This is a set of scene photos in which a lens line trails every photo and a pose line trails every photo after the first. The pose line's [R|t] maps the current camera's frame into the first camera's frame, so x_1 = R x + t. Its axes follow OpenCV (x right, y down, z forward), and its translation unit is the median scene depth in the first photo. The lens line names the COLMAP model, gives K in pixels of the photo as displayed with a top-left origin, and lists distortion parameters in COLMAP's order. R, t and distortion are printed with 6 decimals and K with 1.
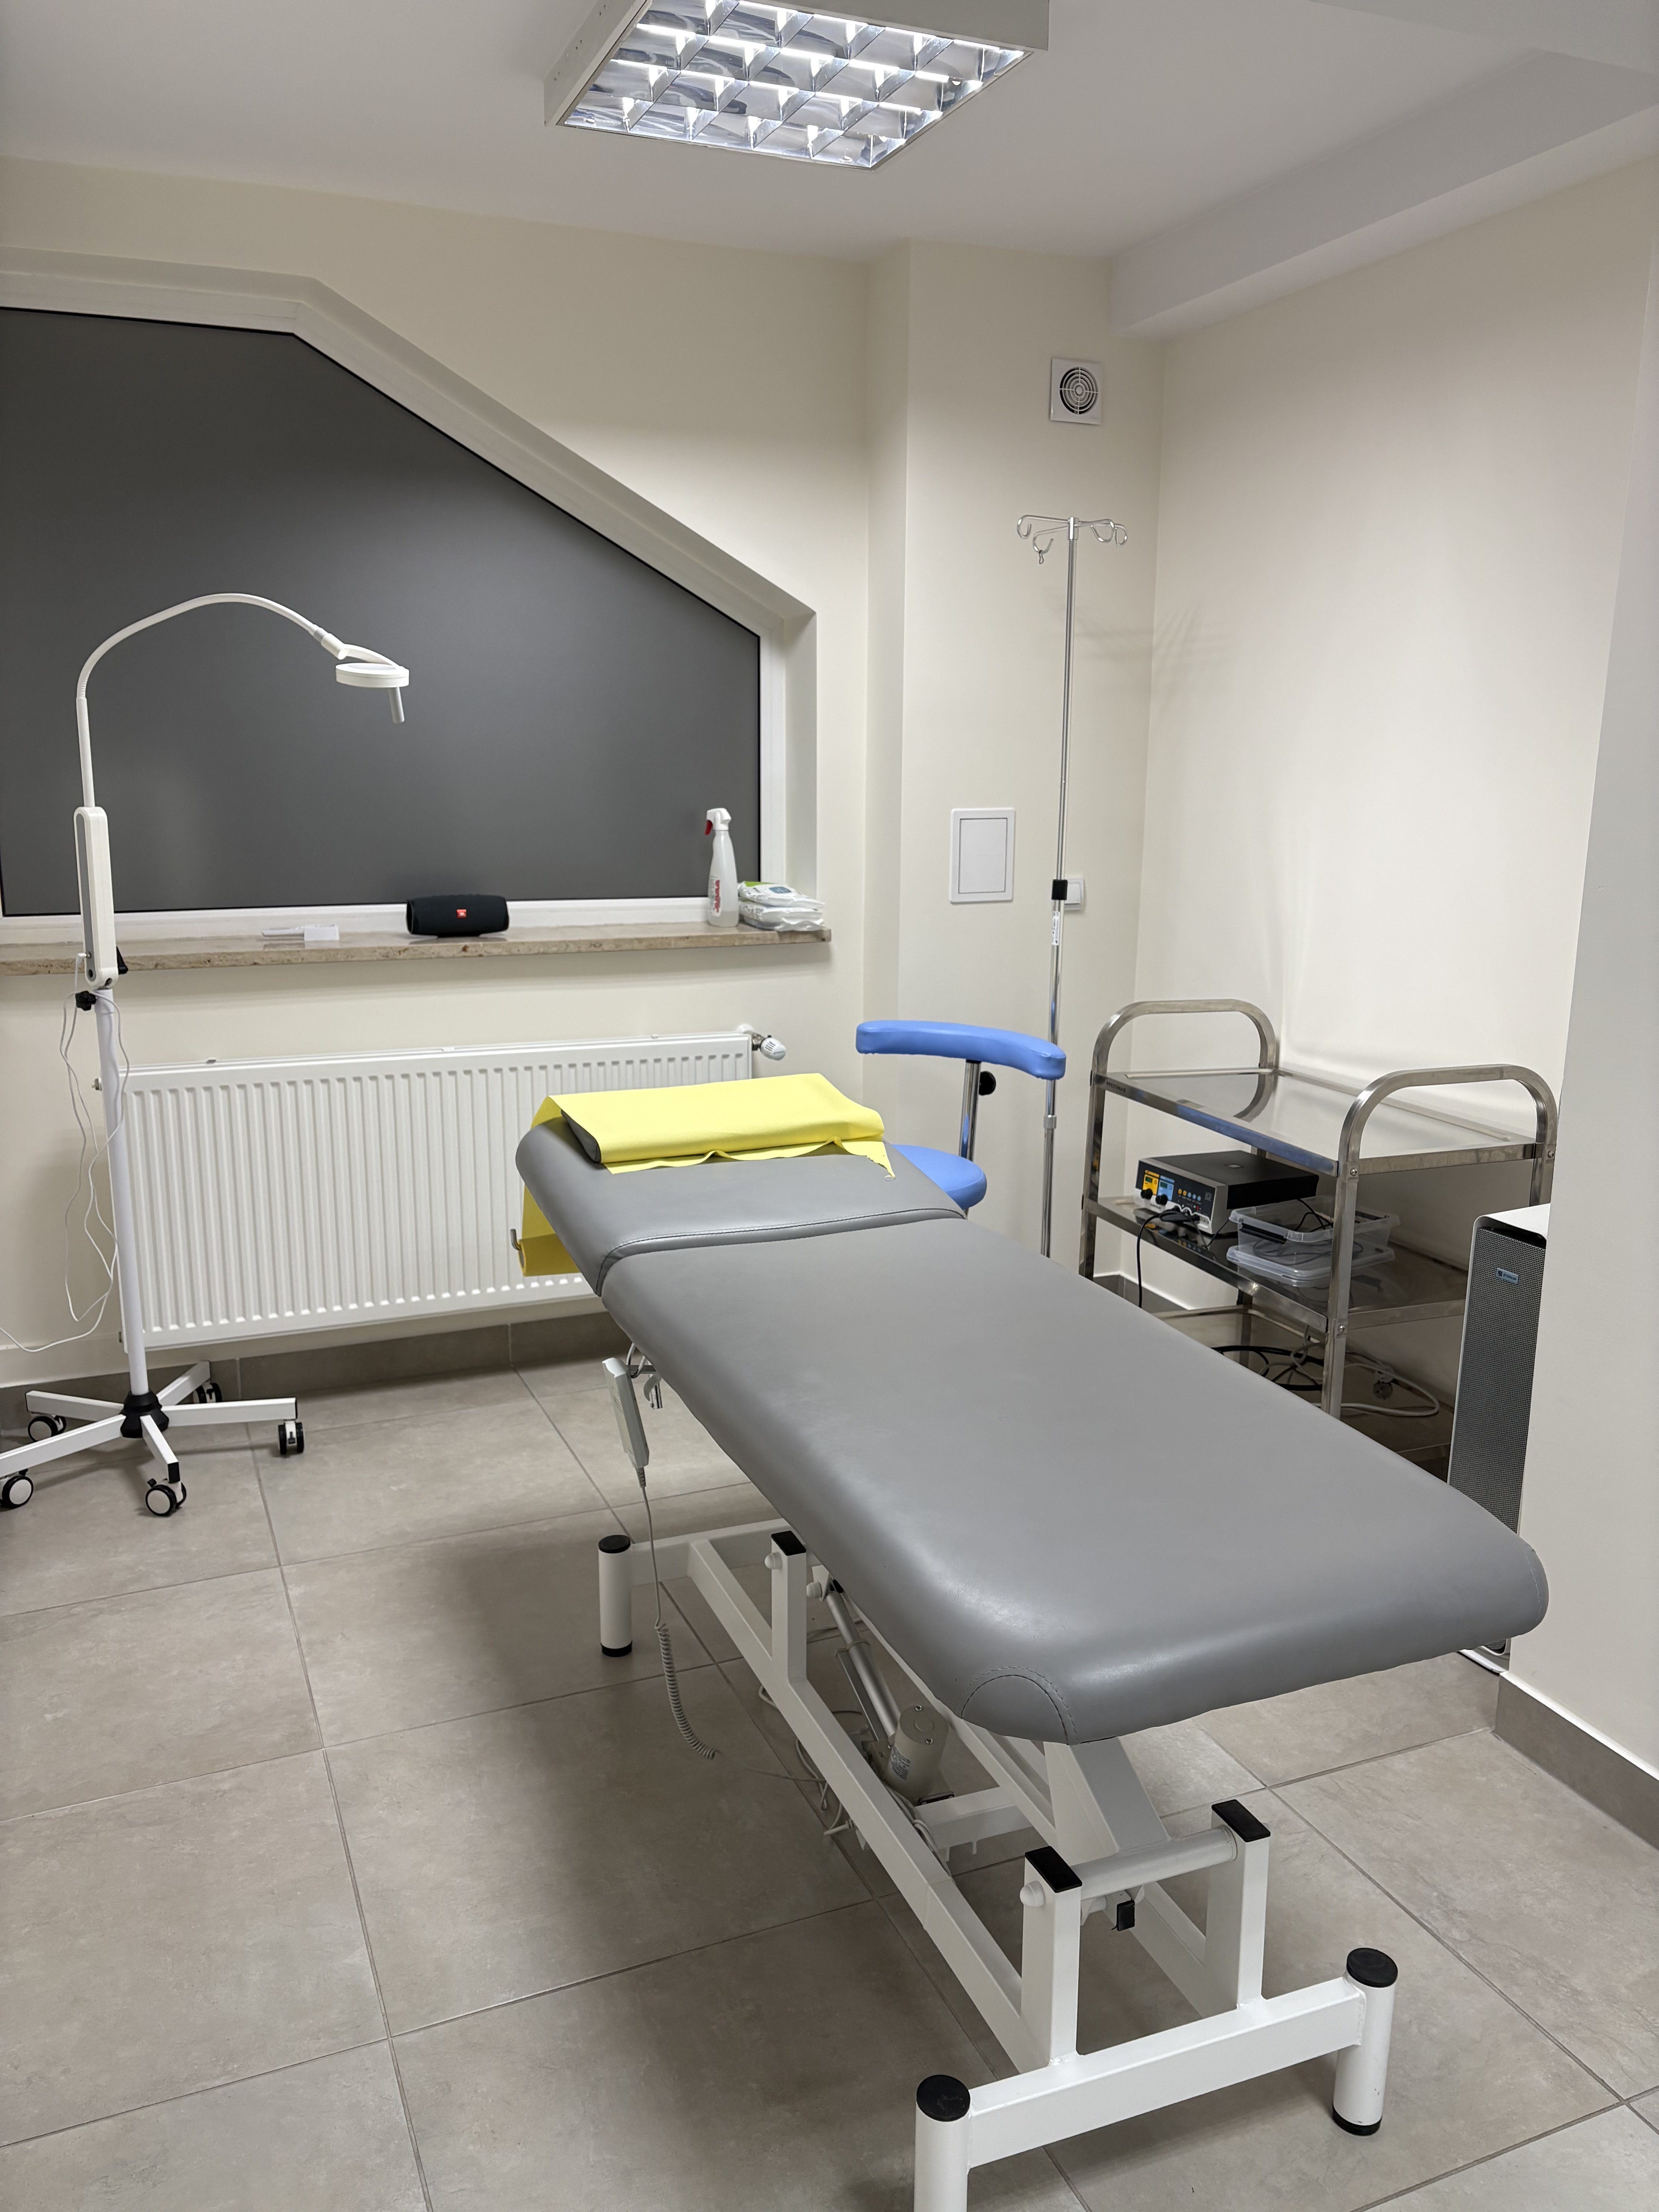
lens RADIAL K [[1640.6, 0, 793.1], [0, 1640.6, 1106.2], [0, 0, 1]] dist [0.094151, -0.119722]
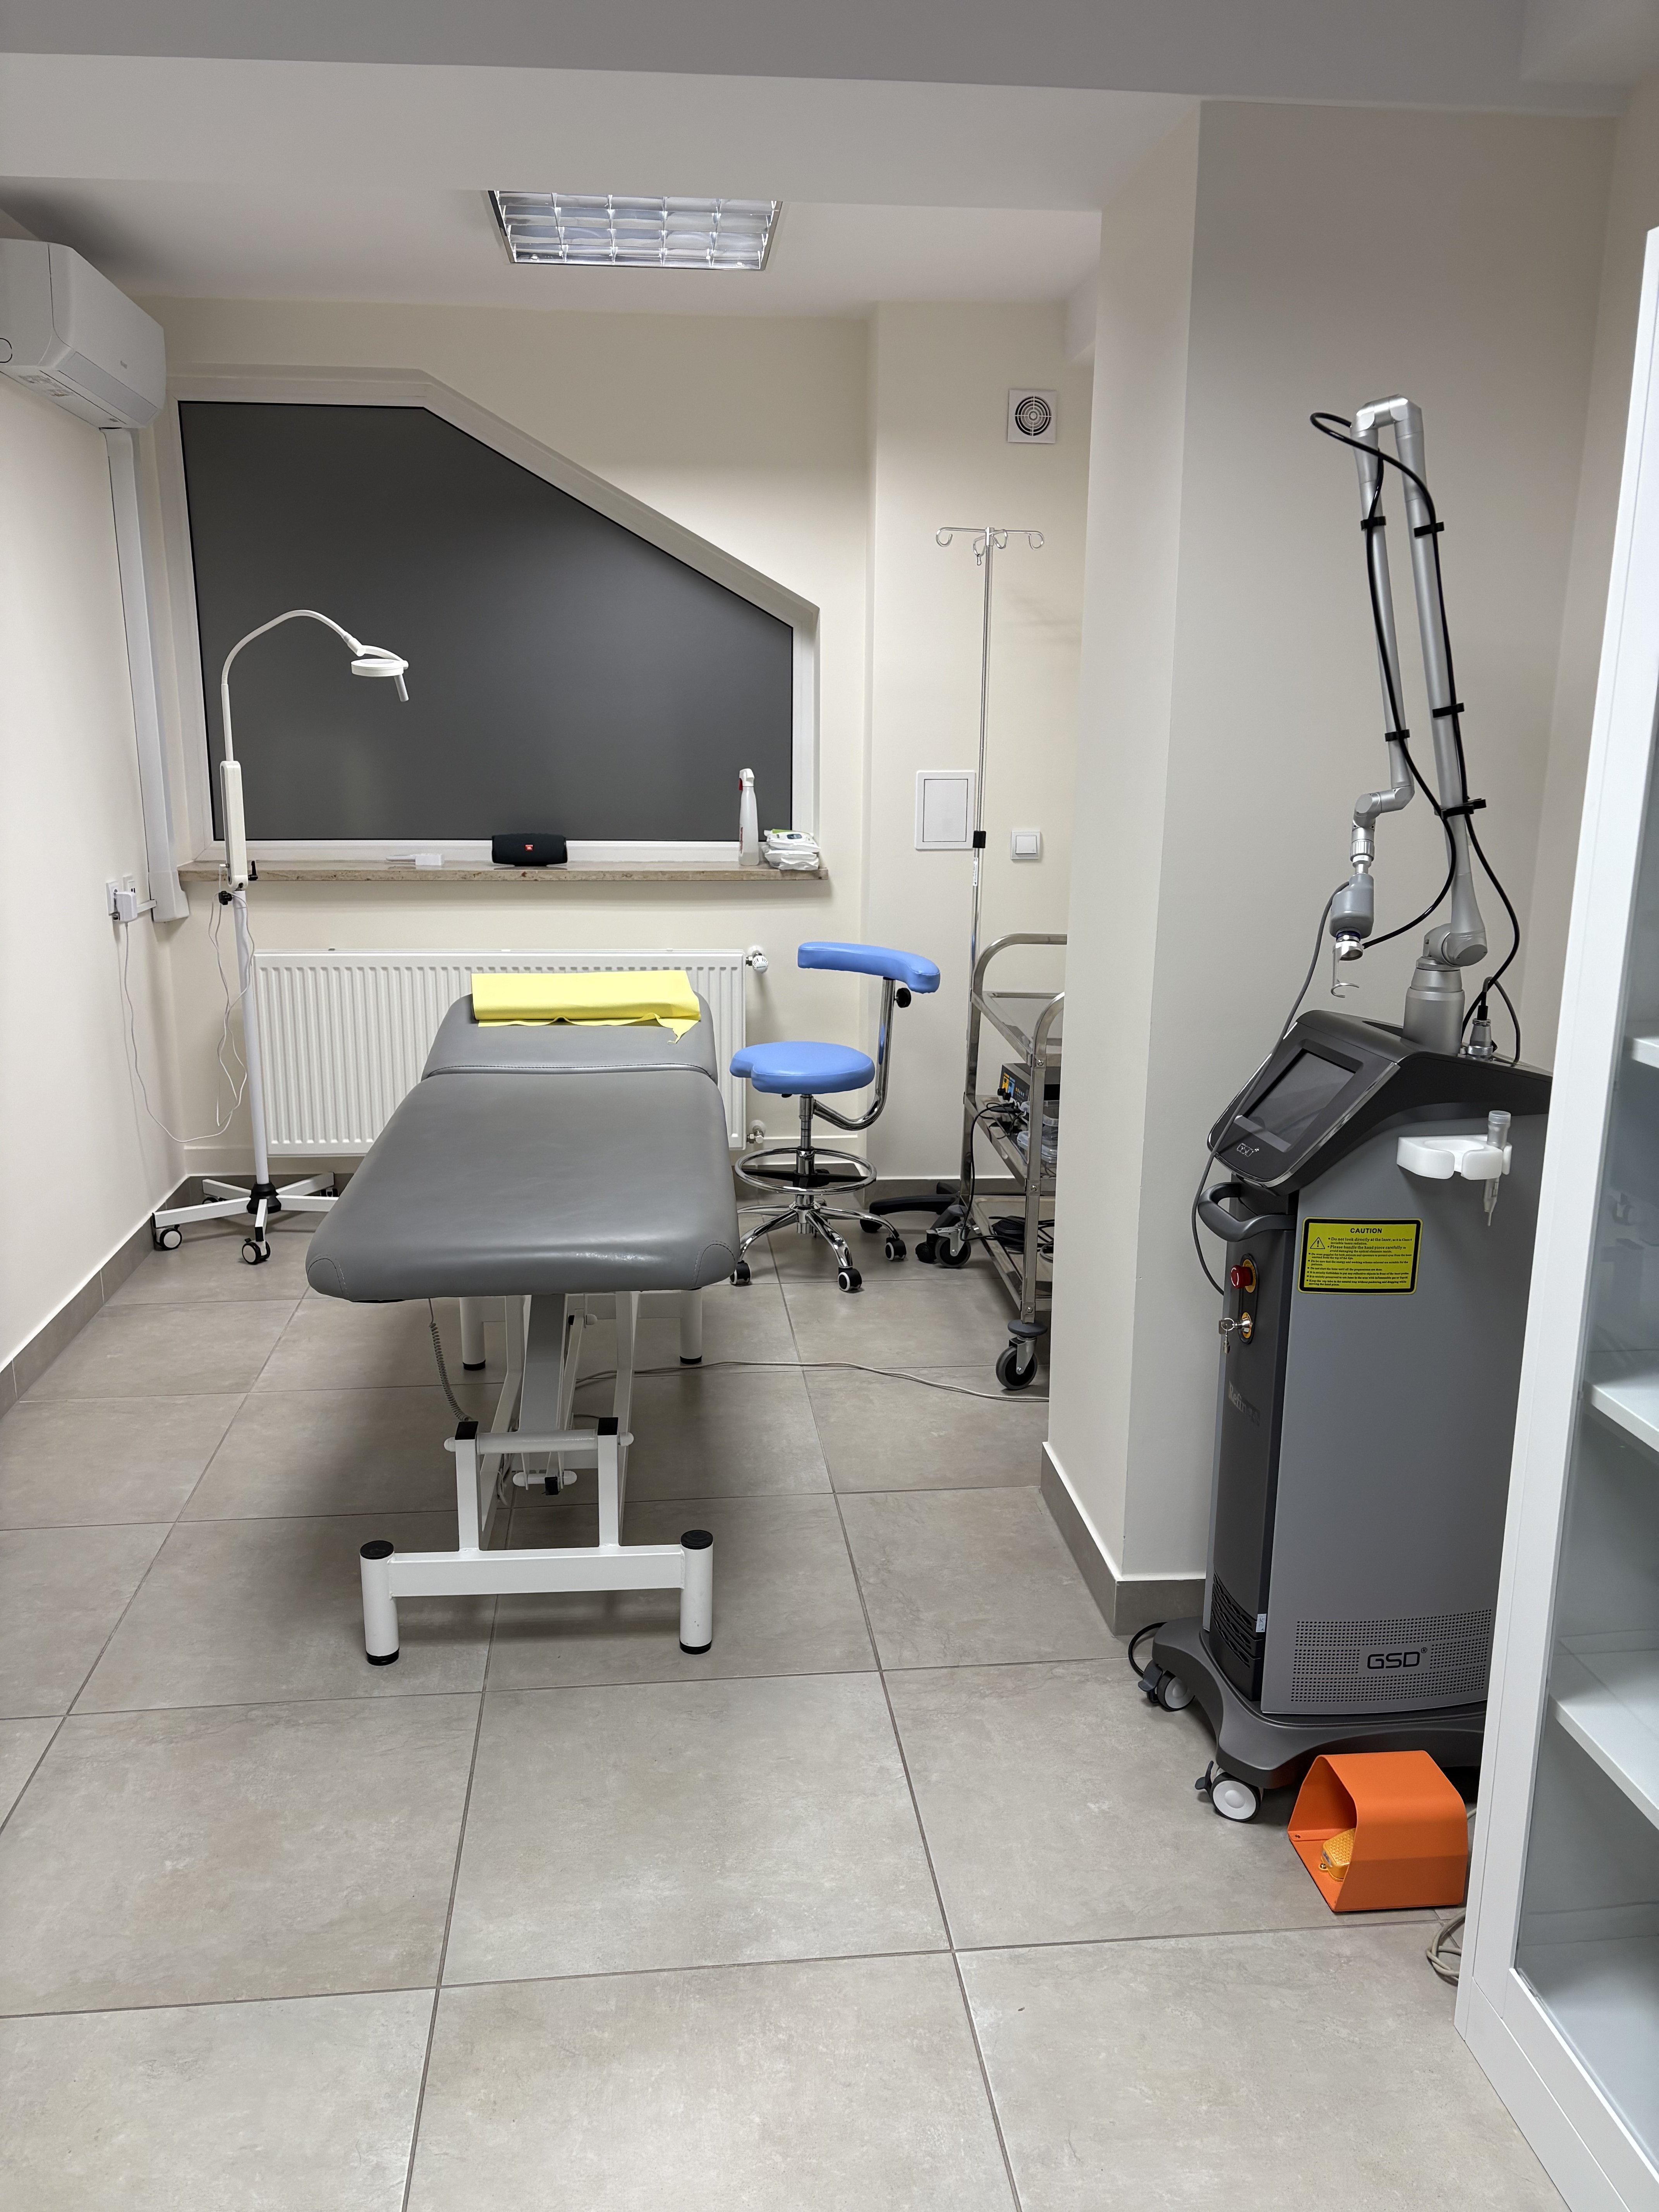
lens RADIAL K [[1640.6, 0, 793.1], [0, 1640.6, 1106.2], [0, 0, 1]] dist [0.094151, -0.119722]
pose [[0.955881, 0.068604, -0.285631, 0.409735], [-0.063322, 0.997609, 0.027700, 0.039396], [0.286849, -0.008391, 0.957939, -0.196519]]
